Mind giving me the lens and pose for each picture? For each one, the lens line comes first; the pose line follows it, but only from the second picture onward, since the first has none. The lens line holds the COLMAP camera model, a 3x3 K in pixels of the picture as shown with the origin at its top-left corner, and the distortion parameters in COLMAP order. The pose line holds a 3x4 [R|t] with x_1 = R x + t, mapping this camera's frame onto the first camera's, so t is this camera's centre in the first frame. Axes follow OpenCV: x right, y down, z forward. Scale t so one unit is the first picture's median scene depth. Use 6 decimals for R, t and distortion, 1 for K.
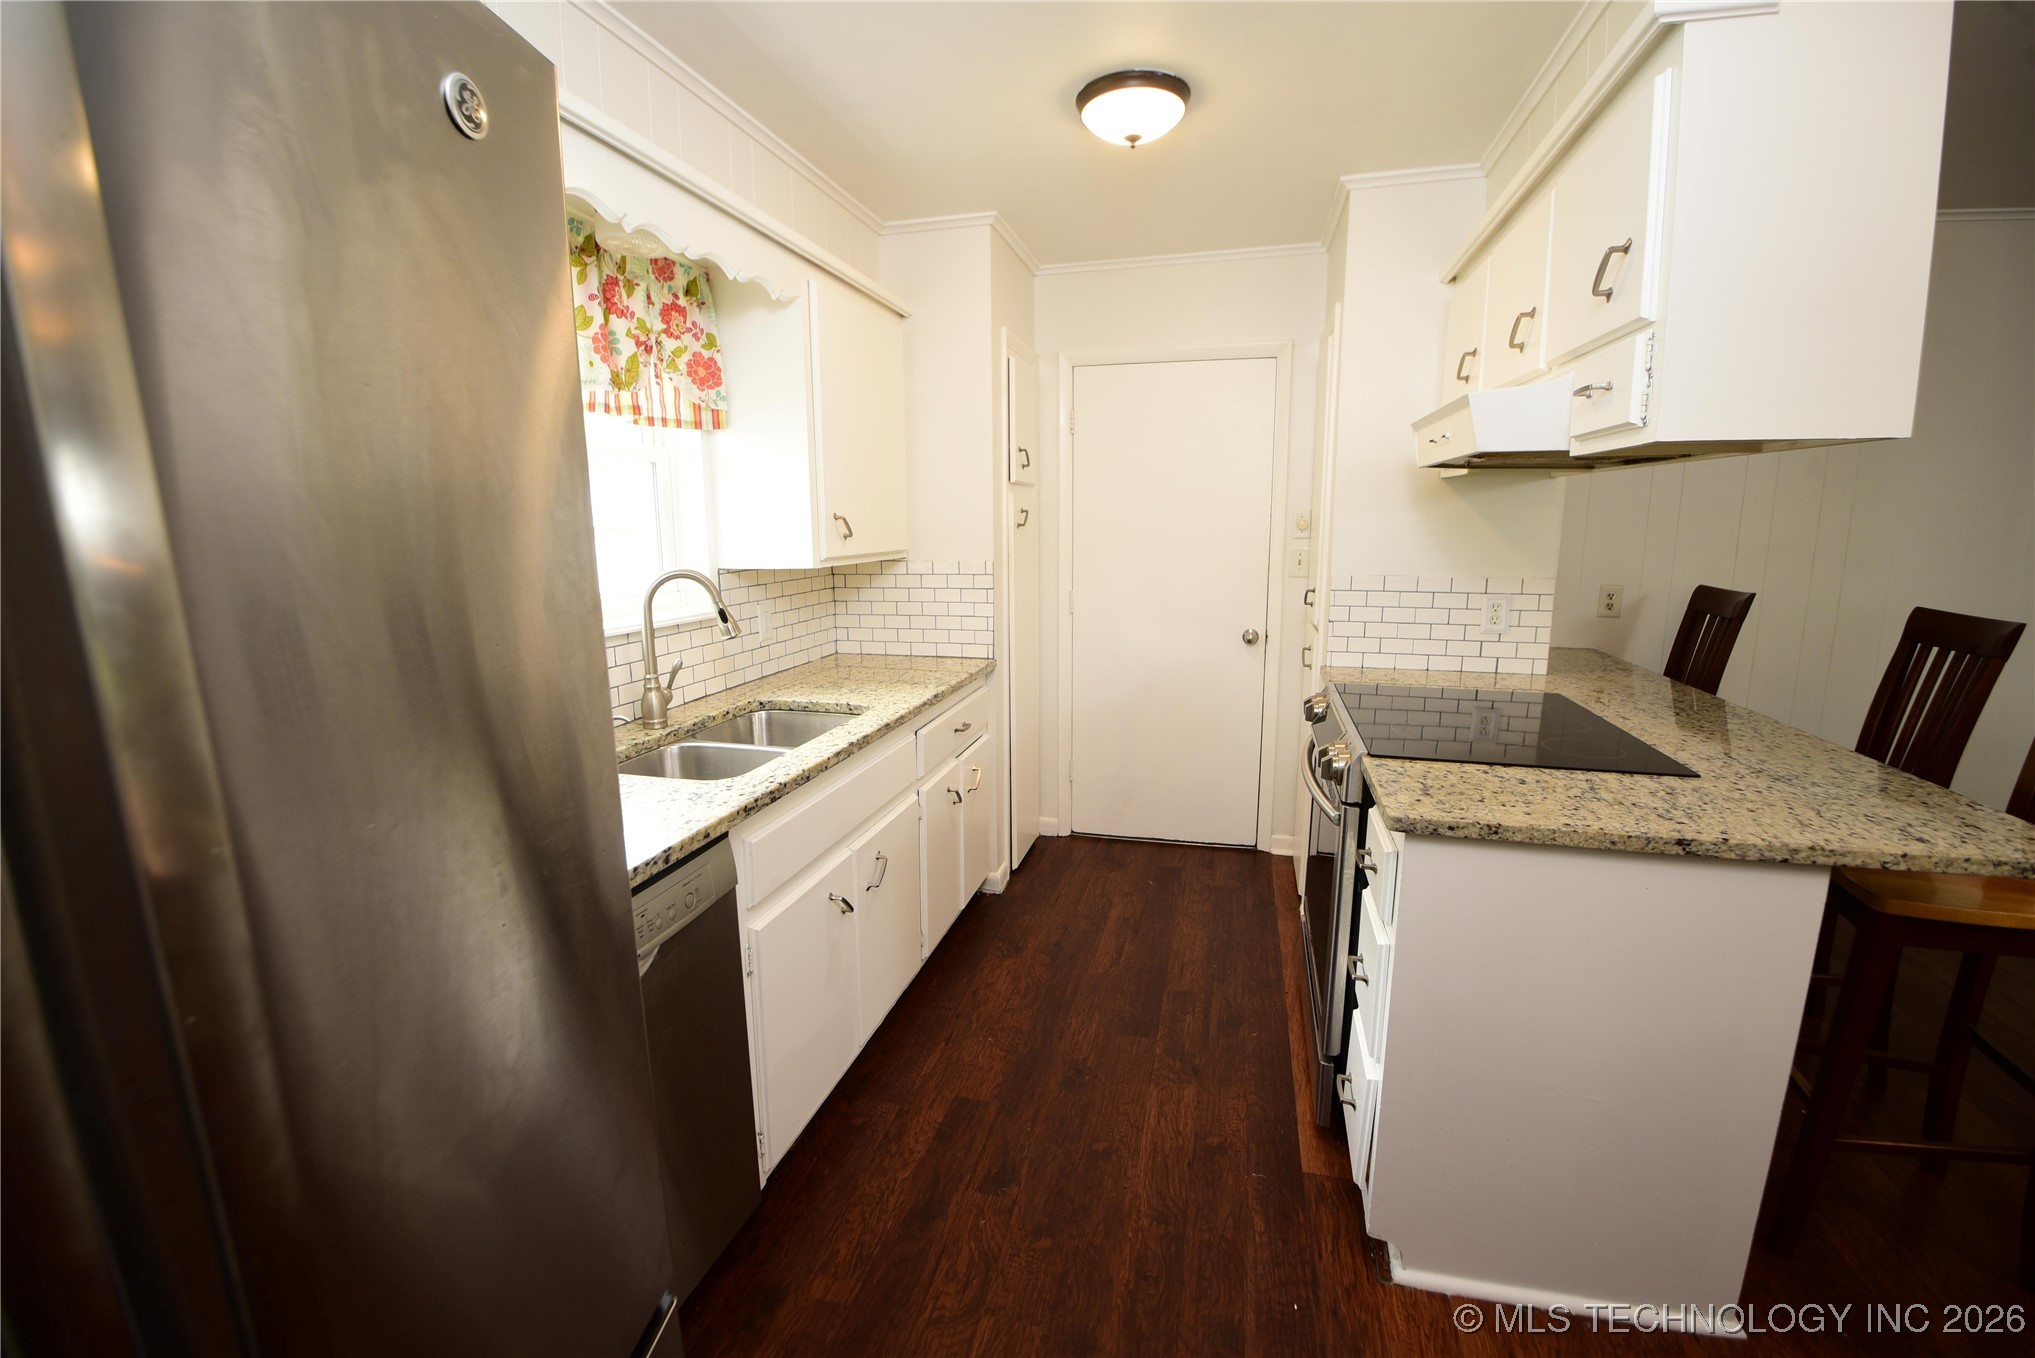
lens RADIAL K [[839.7, 0, 1017.5], [0, 839.7, 679.0], [0, 0, 1]] dist [-0.046001, -0.000071]
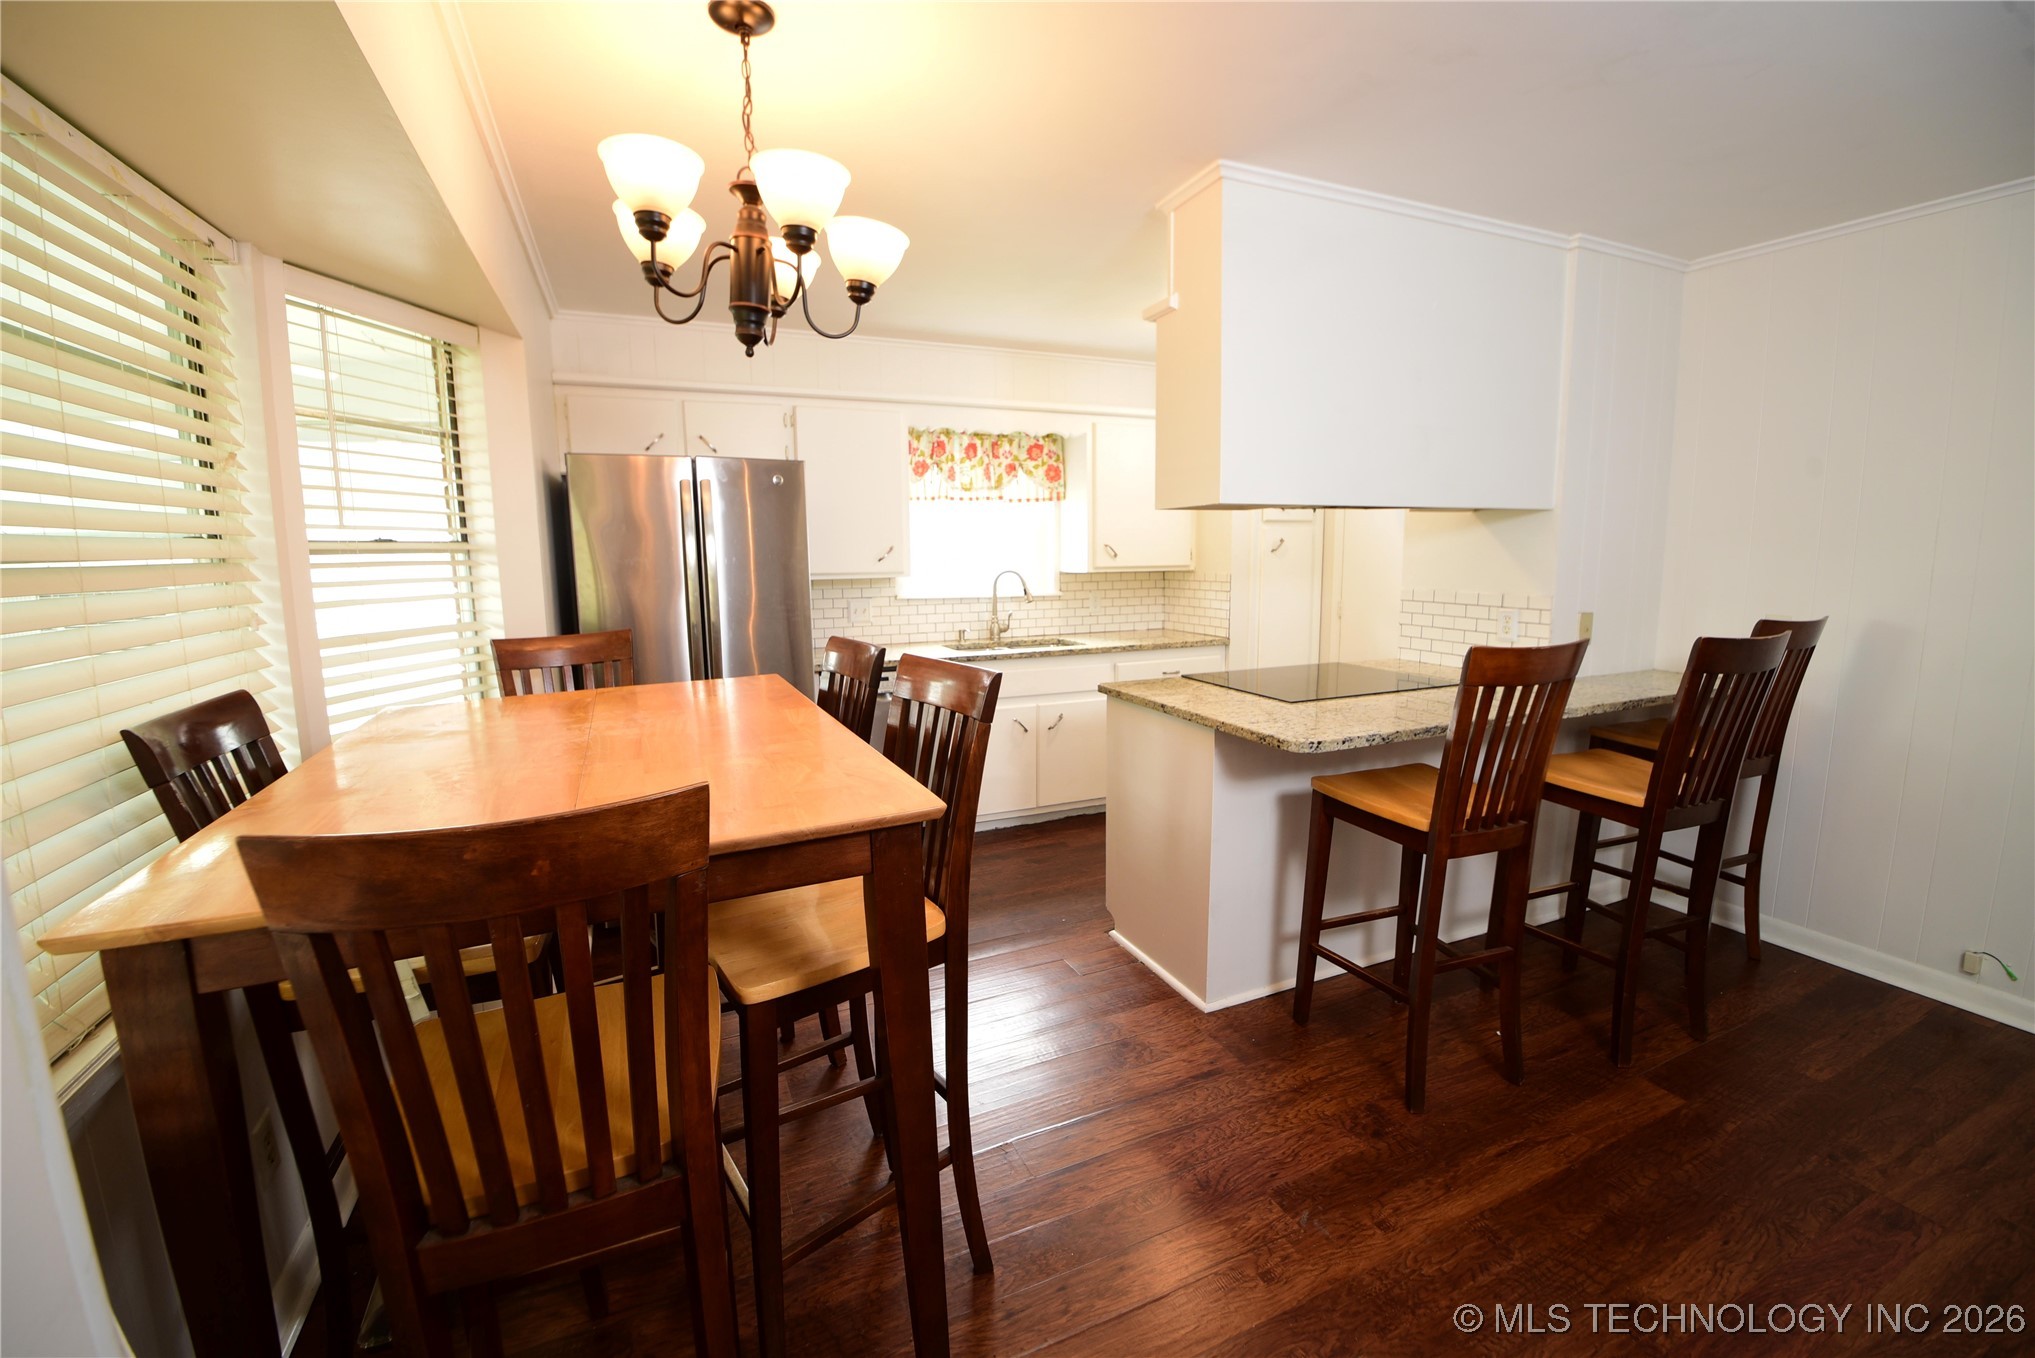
lens RADIAL K [[839.7, 0, 1017.5], [0, 839.7, 679.0], [0, 0, 1]] dist [-0.046001, -0.000071]
pose [[0.632400, 0.119291, -0.765402, 1.011692], [-0.138915, 0.989518, 0.039444, 0.048172], [0.762085, 0.081381, 0.642342, -0.286888]]
